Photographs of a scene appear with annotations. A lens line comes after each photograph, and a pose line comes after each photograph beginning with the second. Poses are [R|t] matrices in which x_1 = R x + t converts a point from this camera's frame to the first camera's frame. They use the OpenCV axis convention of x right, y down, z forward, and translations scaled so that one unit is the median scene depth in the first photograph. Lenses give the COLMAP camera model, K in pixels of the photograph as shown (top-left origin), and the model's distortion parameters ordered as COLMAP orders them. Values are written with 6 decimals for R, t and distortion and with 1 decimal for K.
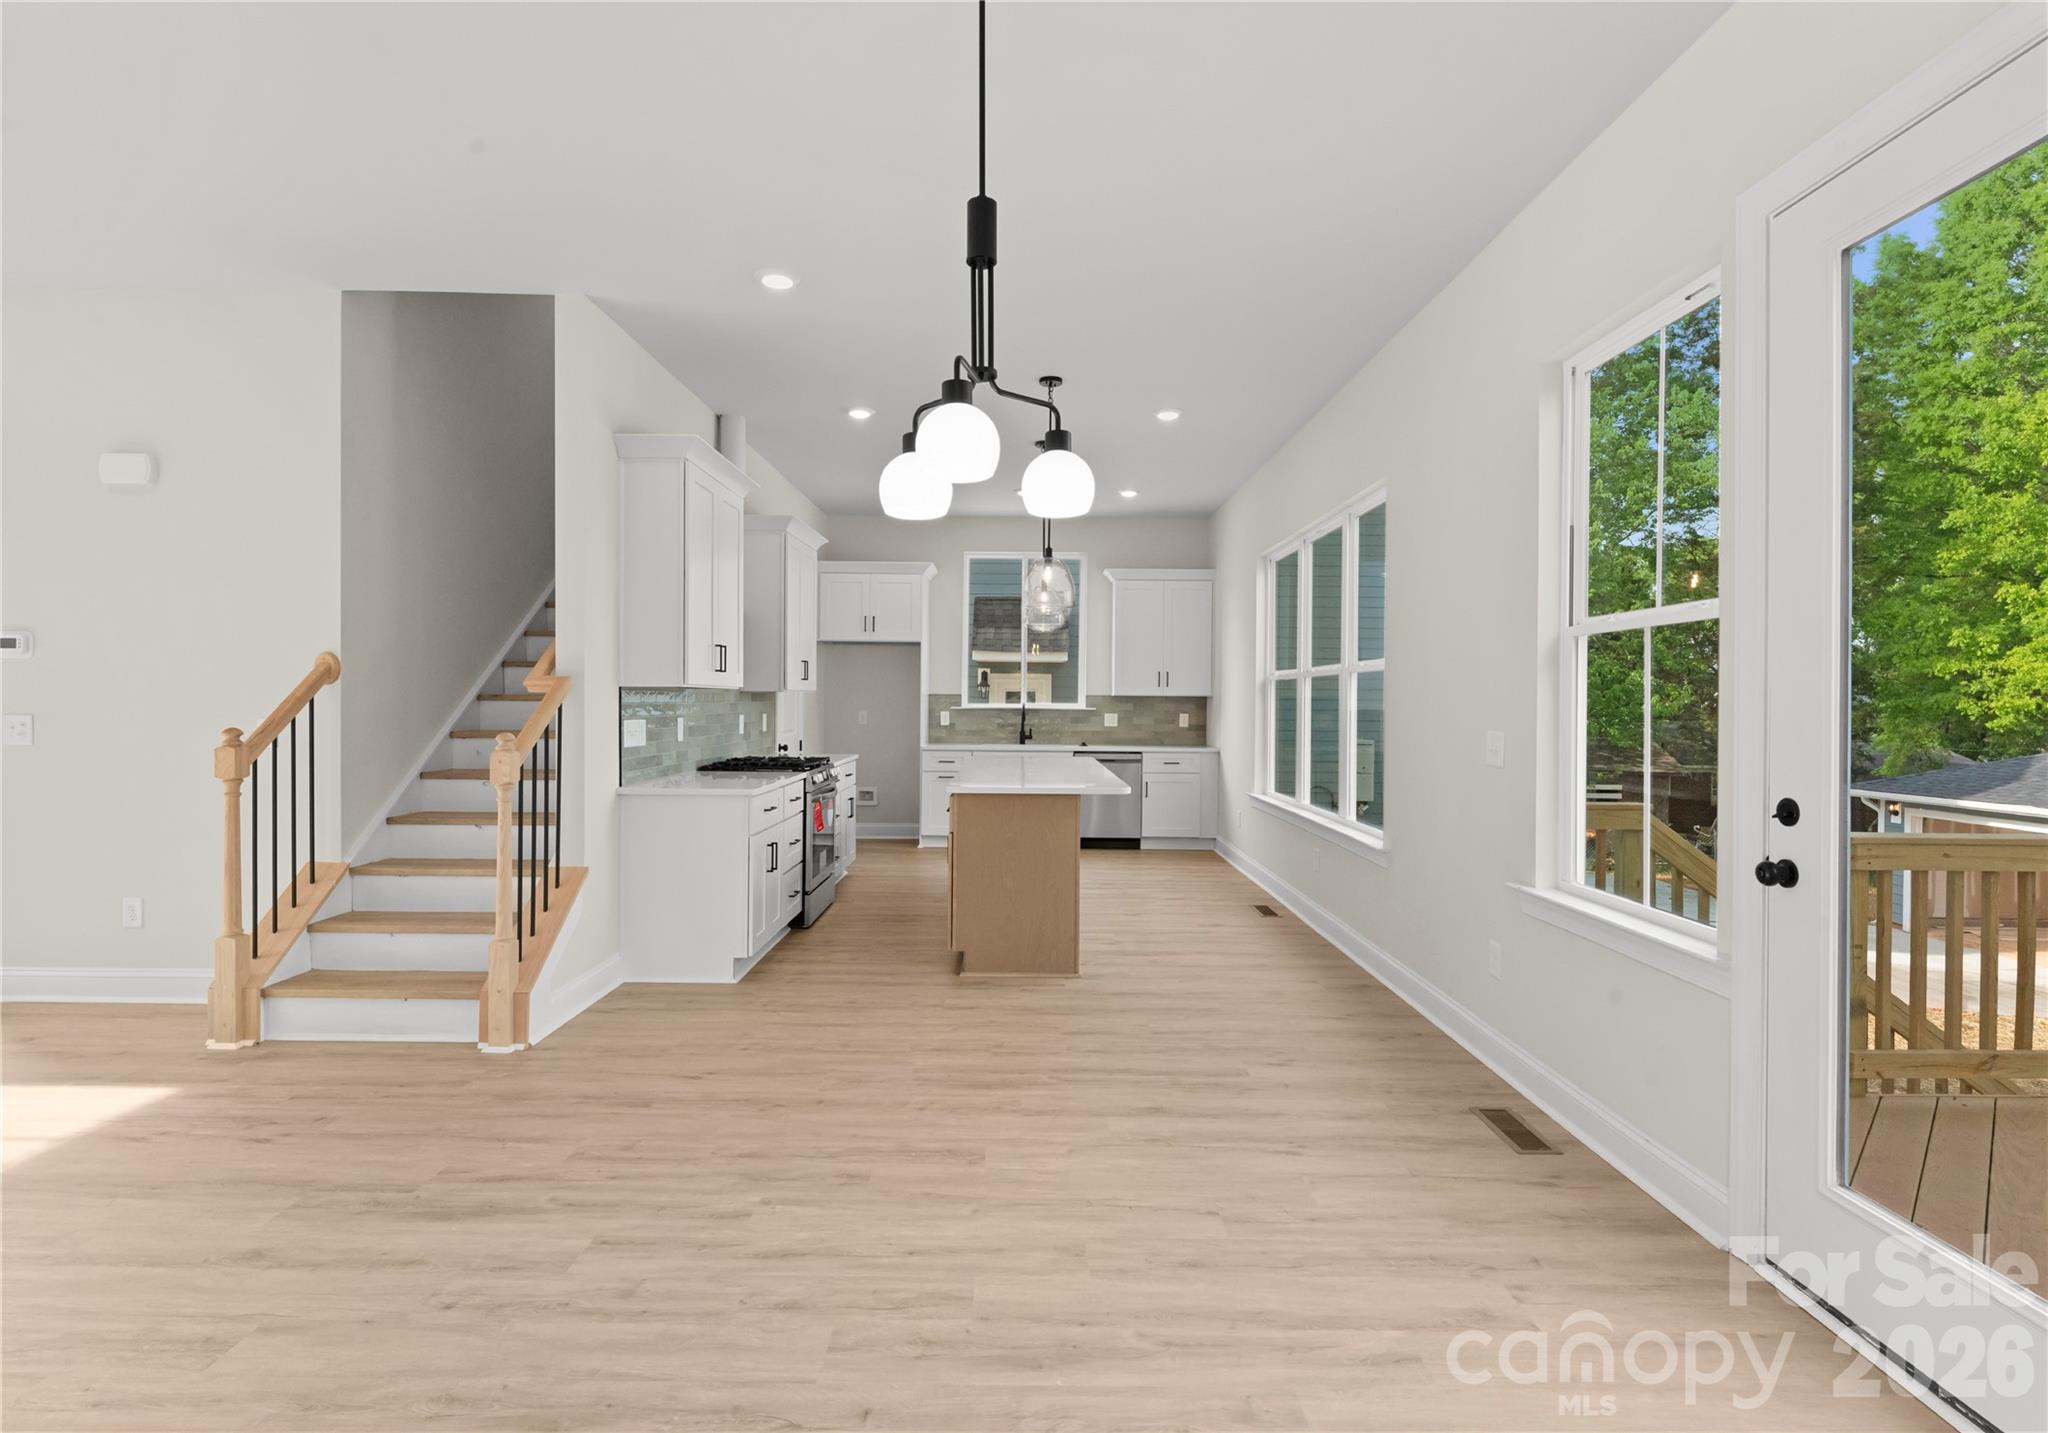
lens RADIAL K [[998.3, 0, 1028.3], [0, 998.3, 706.2], [0, 0, 1]] dist [-0.005955, 0.001215]
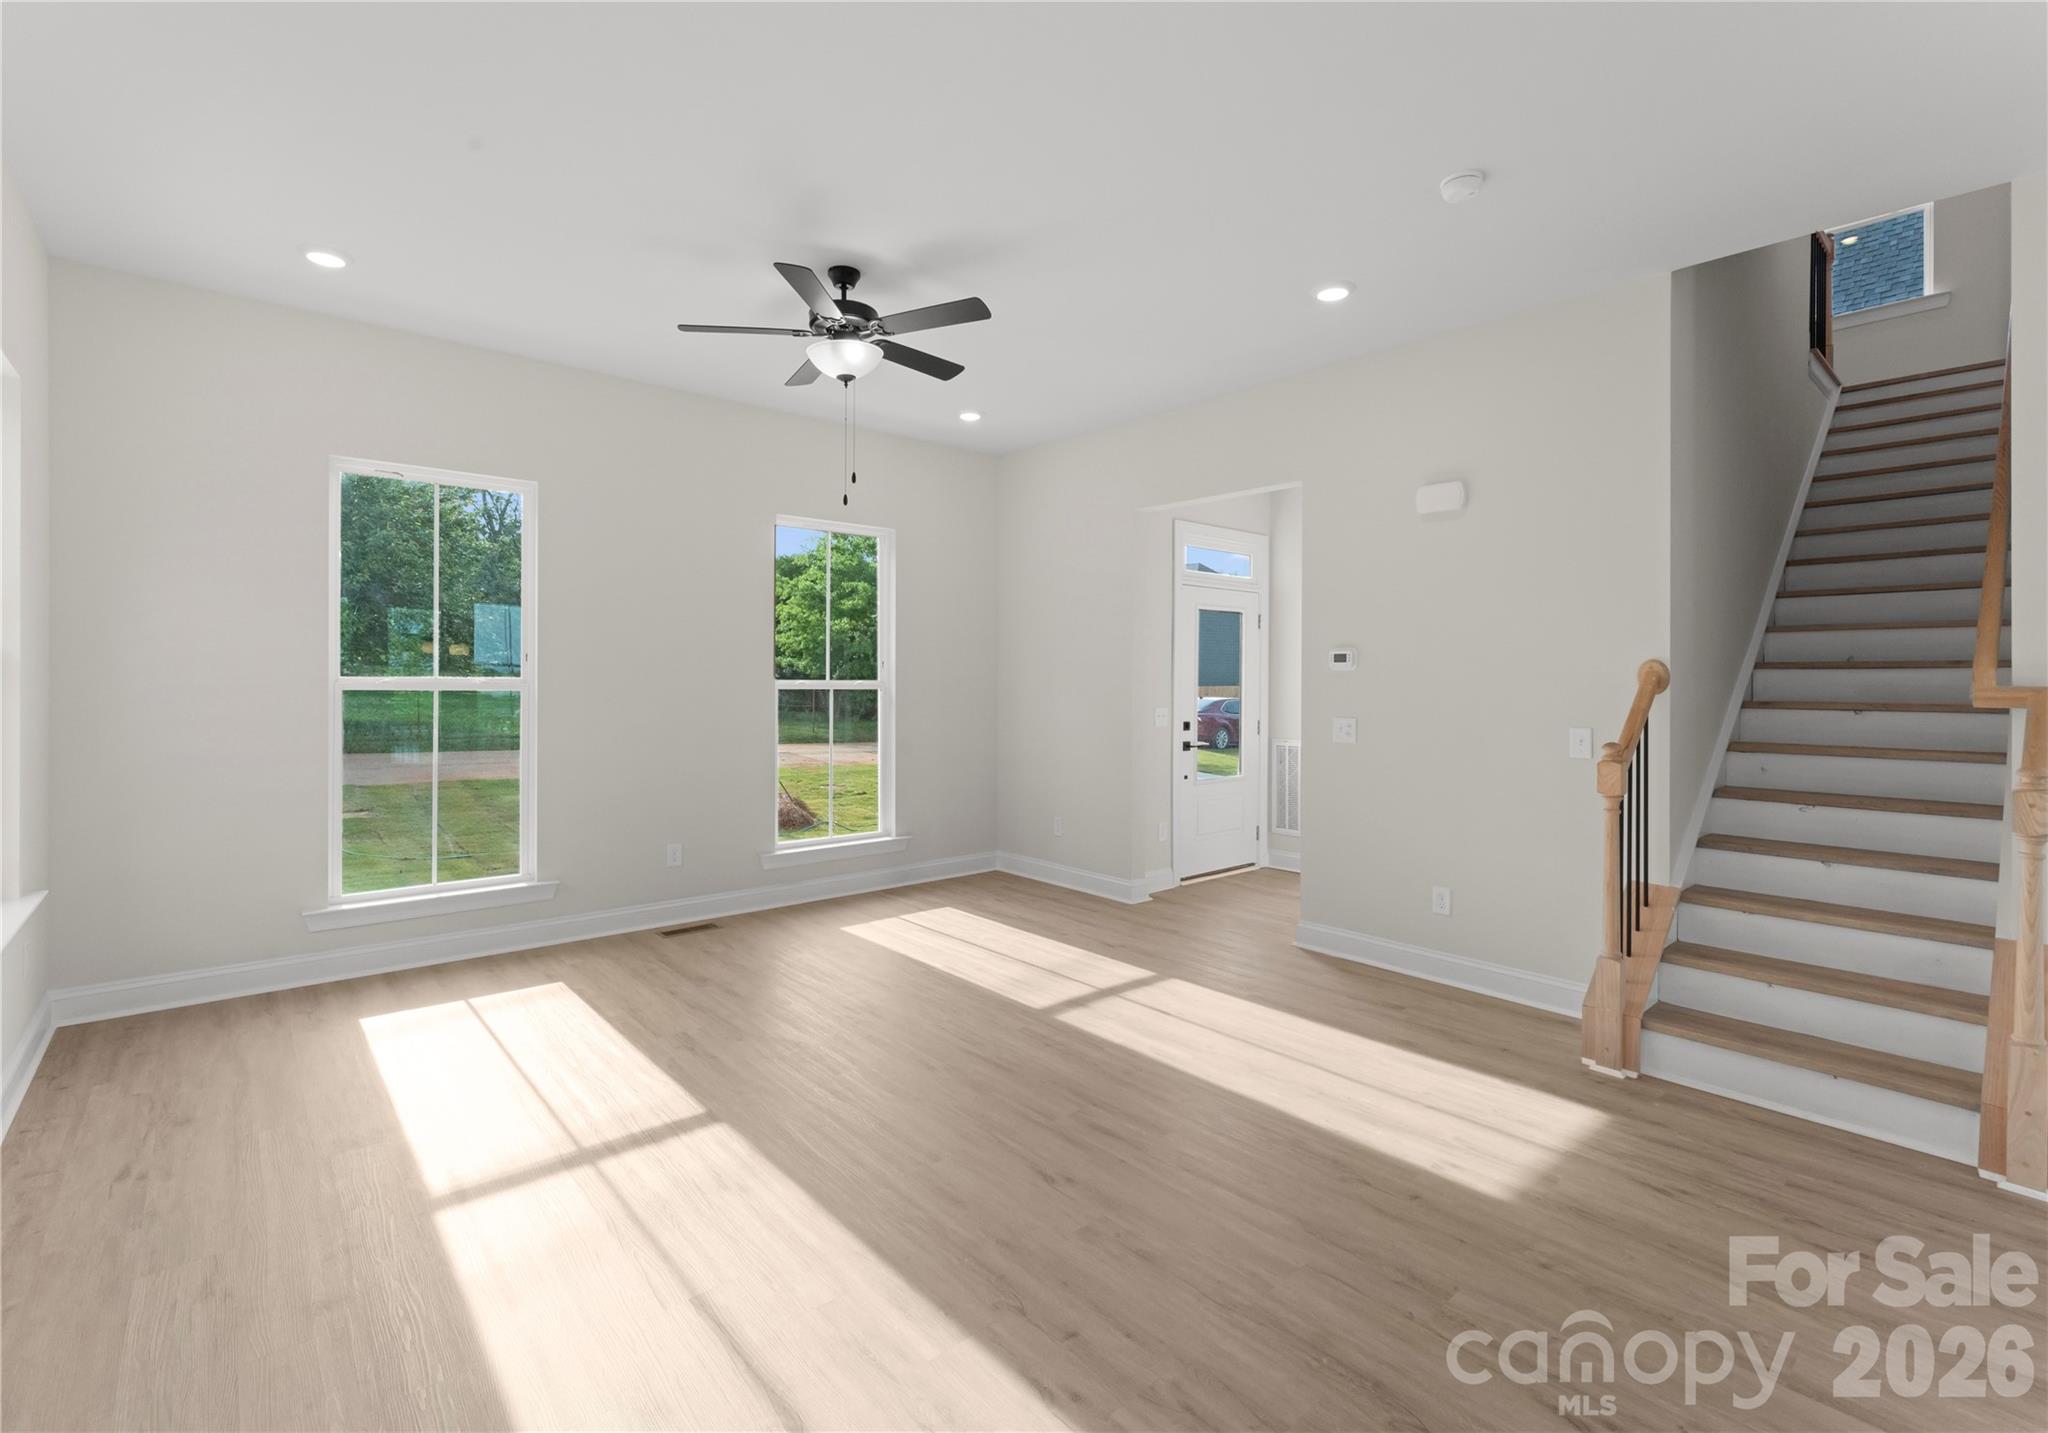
lens RADIAL K [[915.9, 0, 1016.1], [0, 915.9, 680.0], [0, 0, 1]] dist [-0.001020, -0.000403]
pose [[0.653126, -0.004807, -0.757234, -0.401420], [-0.006960, 0.999899, -0.012351, -0.018216], [0.757218, 0.013338, 0.653026, -0.016299]]
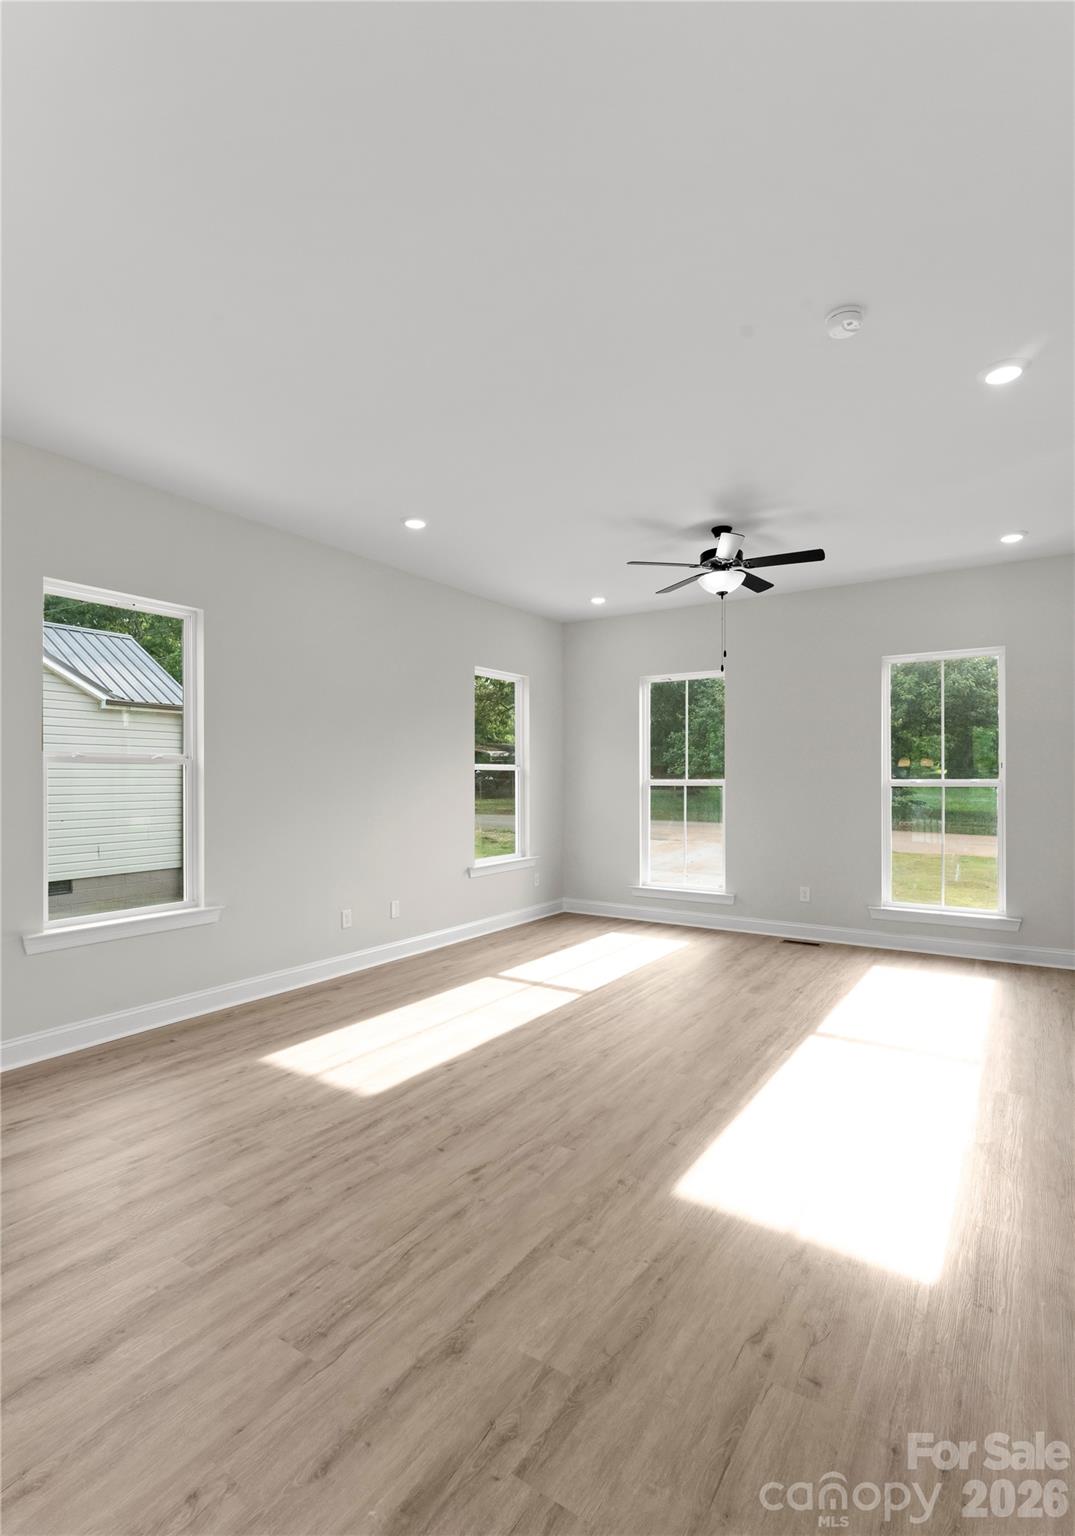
lens RADIAL K [[748.7, 0, 546.5], [0, 748.7, 780.0], [0, 0, 1]] dist [-0.005955, 0.001215]
pose [[-0.552036, -0.009451, -0.833767, -0.088871], [-0.009446, 0.999942, -0.005081, -0.019225], [0.833767, 0.005071, -0.552094, 0.753236]]
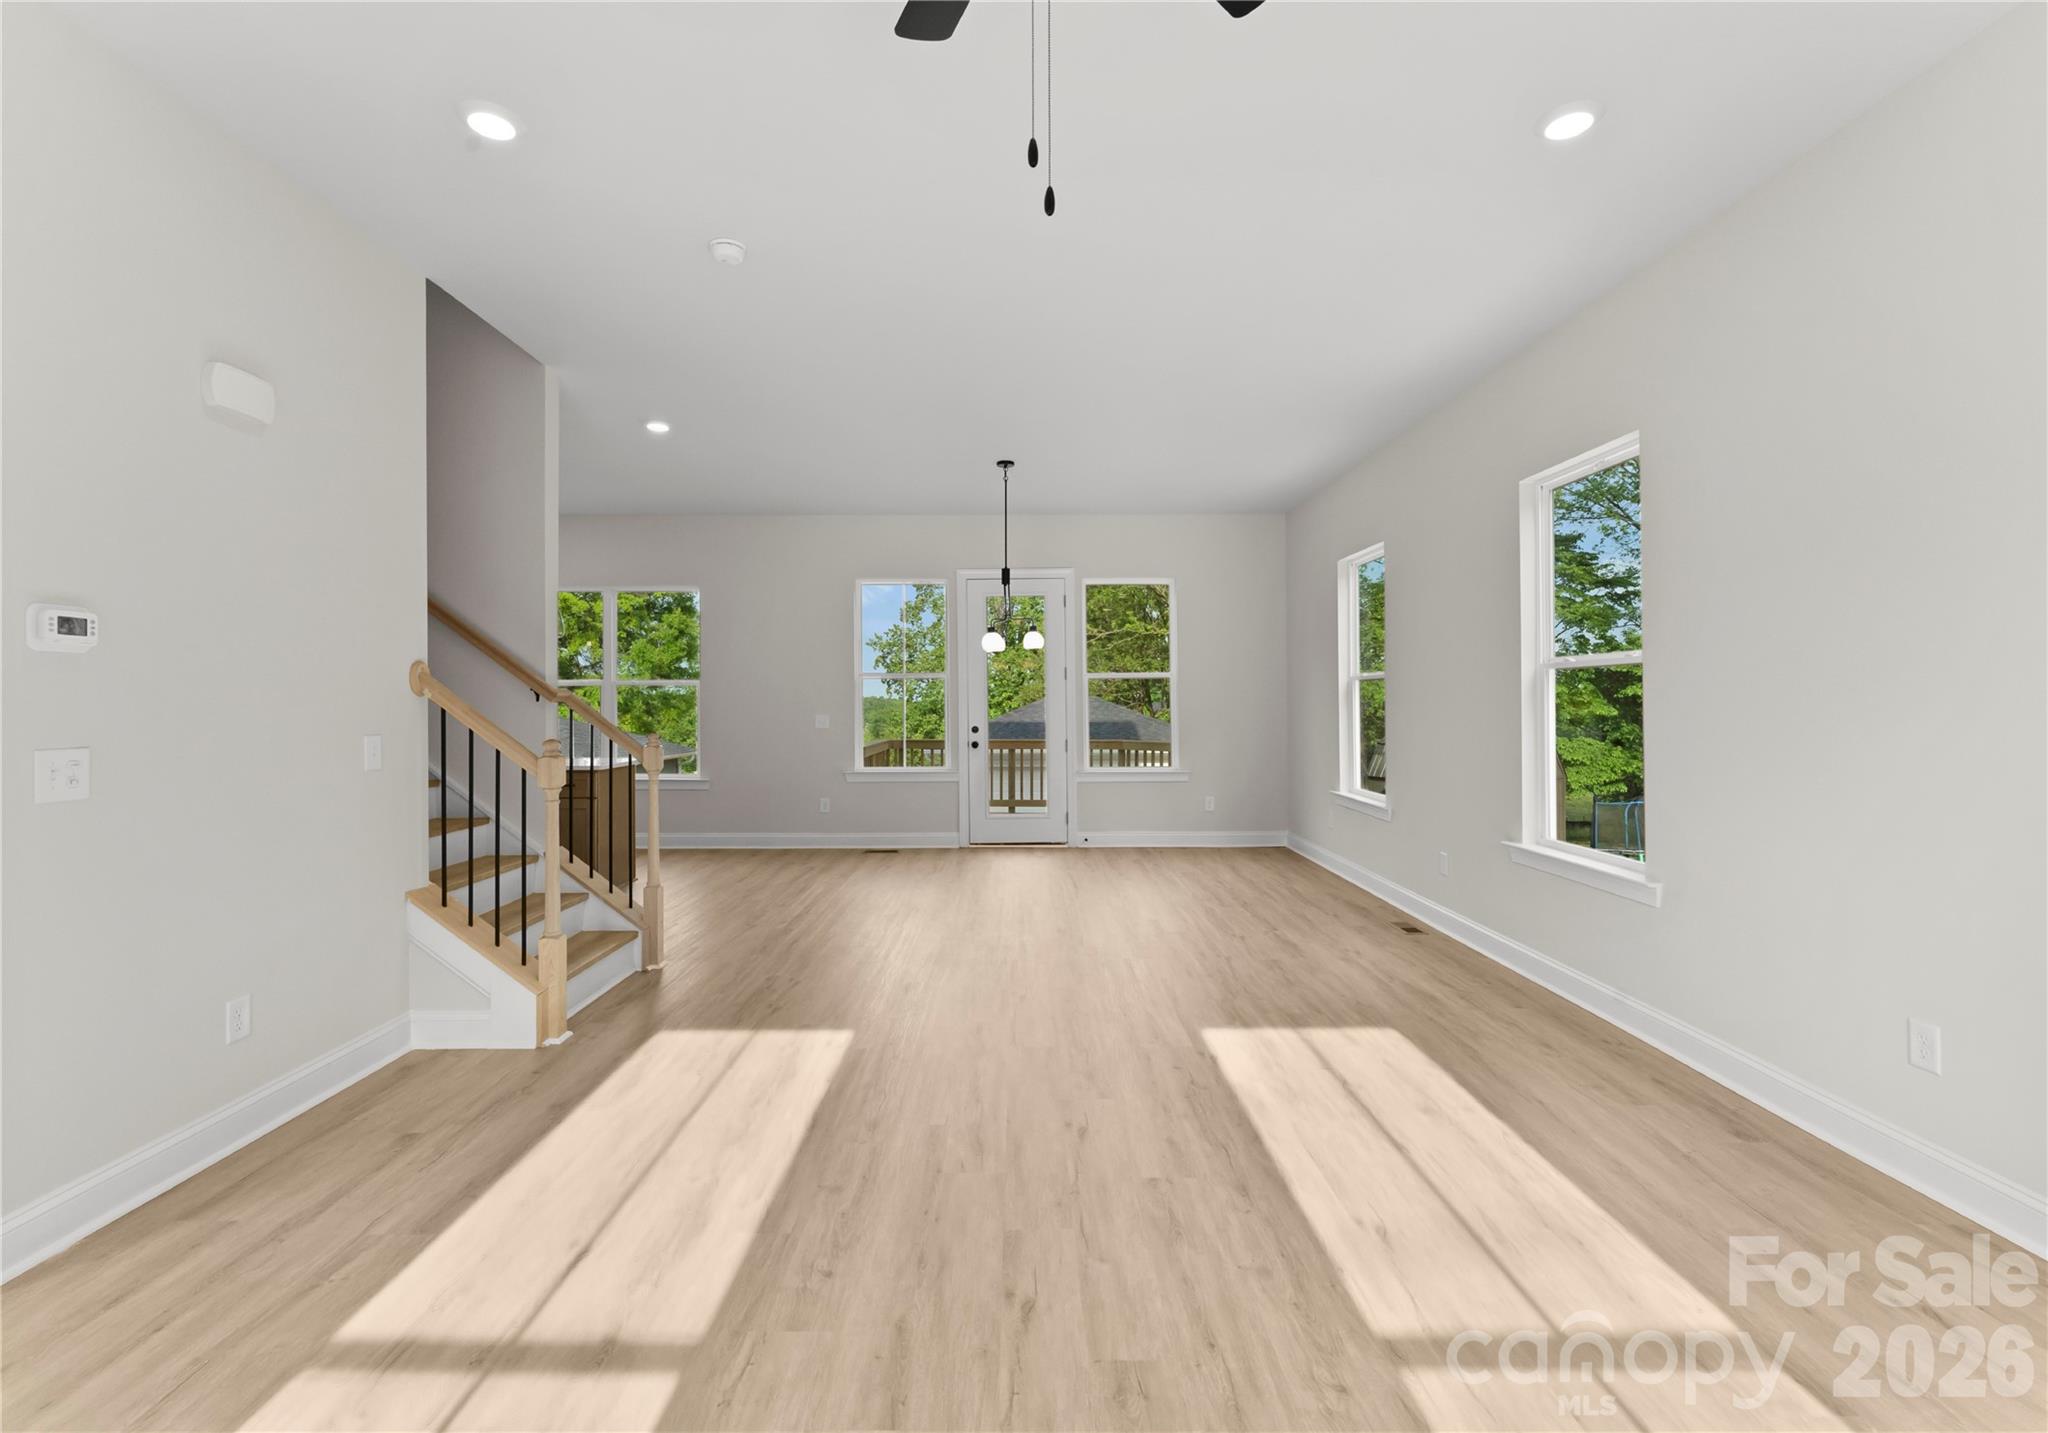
lens RADIAL K [[881.0, 0, 1014.8], [0, 881.0, 720.4], [0, 0, 1]] dist [-0.006801, 0.001830]
pose [[0.011231, -0.030544, 0.999470, -1.376742], [0.006019, 0.999517, 0.030478, -0.018975], [-0.999919, 0.005674, 0.011409, 0.393764]]
